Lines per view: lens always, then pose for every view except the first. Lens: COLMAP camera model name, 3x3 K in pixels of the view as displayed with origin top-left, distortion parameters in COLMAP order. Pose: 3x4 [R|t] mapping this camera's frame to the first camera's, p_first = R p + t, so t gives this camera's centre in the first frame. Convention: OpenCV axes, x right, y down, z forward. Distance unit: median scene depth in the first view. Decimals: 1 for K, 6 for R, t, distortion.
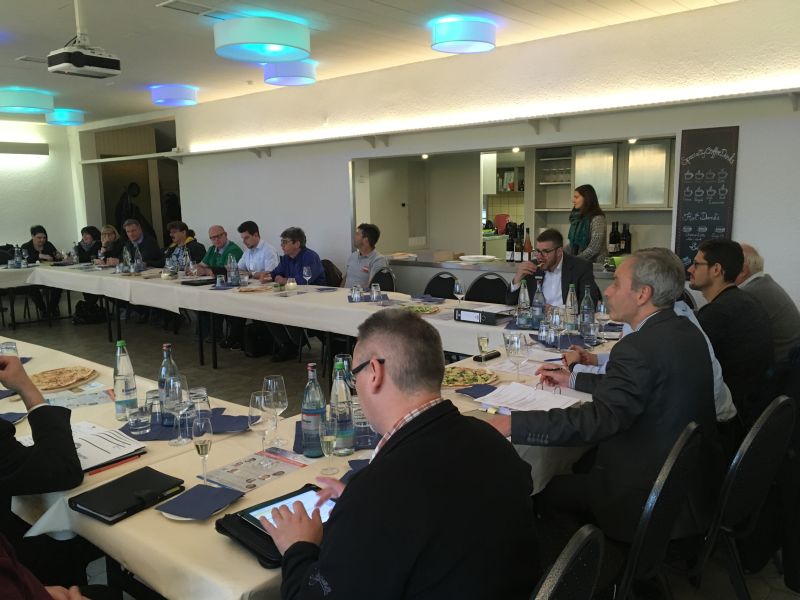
lens RADIAL K [[673.4, 0, 400.0], [0, 673.4, 300.0], [0, 0, 1]] dist [0.073328, -0.105849]
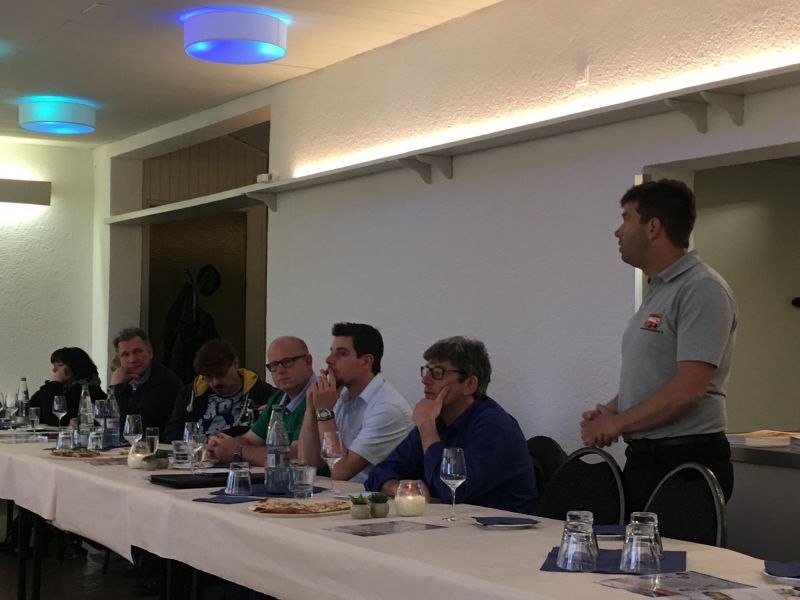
lens RADIAL K [[1357.3, 0, 400.0], [0, 1357.3, 300.0], [0, 0, 1]] dist [0.036036, 0.082490]
pose [[0.948608, 0.015293, -0.316085, 0.038804], [-0.071267, 0.983497, -0.166297, -0.006952], [0.308325, 0.180277, 0.934043, 0.302217]]
